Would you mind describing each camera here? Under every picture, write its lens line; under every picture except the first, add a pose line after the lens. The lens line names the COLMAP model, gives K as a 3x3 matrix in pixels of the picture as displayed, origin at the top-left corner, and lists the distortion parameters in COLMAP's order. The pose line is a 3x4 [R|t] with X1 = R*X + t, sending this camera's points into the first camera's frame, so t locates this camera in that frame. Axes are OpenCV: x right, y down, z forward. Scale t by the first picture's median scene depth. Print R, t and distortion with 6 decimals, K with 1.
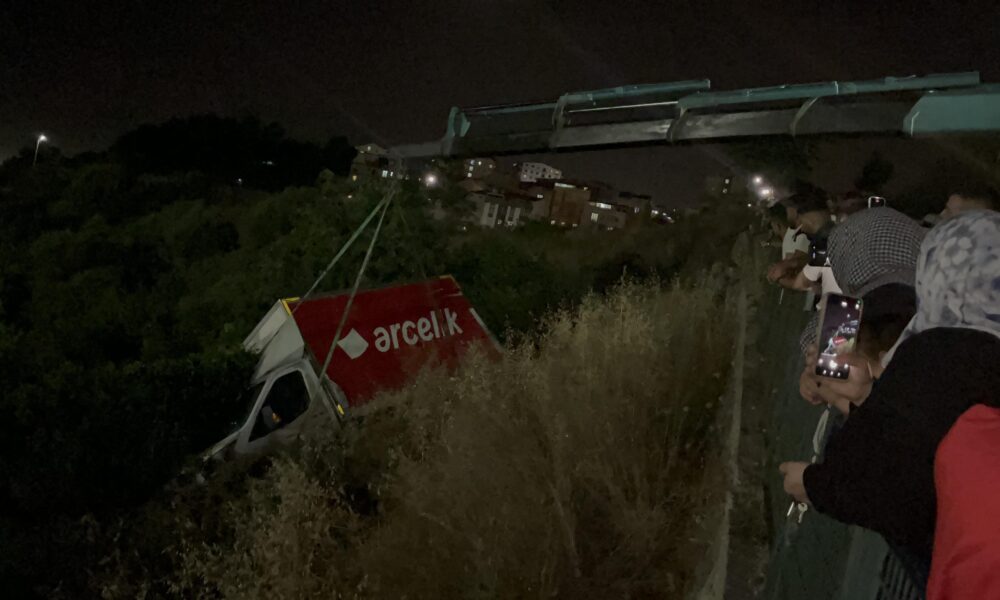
lens RADIAL K [[849.2, 0, 500.0], [0, 849.2, 300.0], [0, 0, 1]] dist [-0.019454, -0.007893]
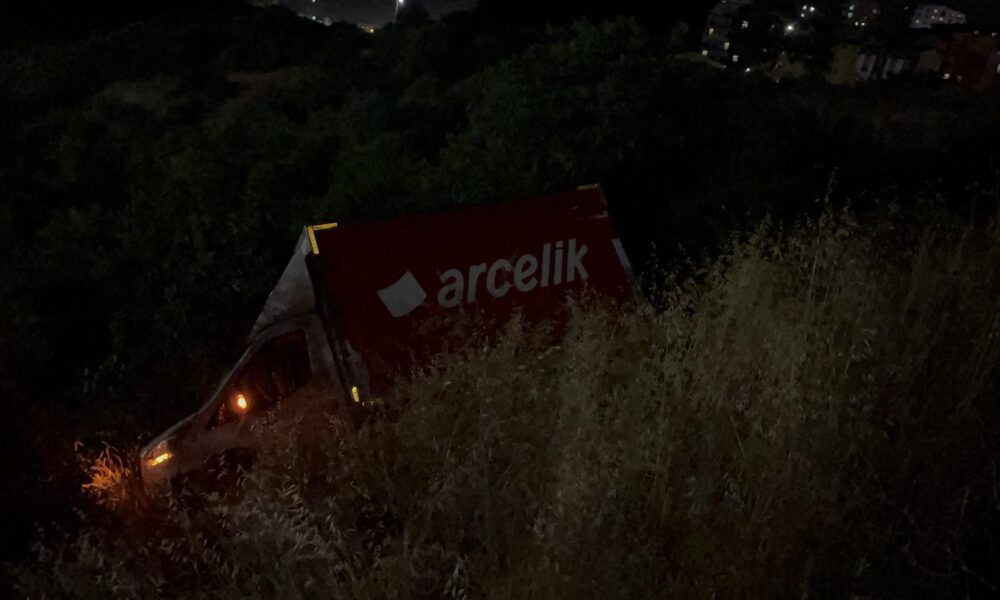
lens RADIAL K [[849.2, 0, 500.0], [0, 849.2, 300.0], [0, 0, 1]] dist [-0.019454, -0.007893]
pose [[0.915582, 0.082623, -0.393551, 0.156255], [-0.017411, 0.985892, 0.166473, -0.054874], [0.401753, -0.145568, 0.904104, 0.389387]]
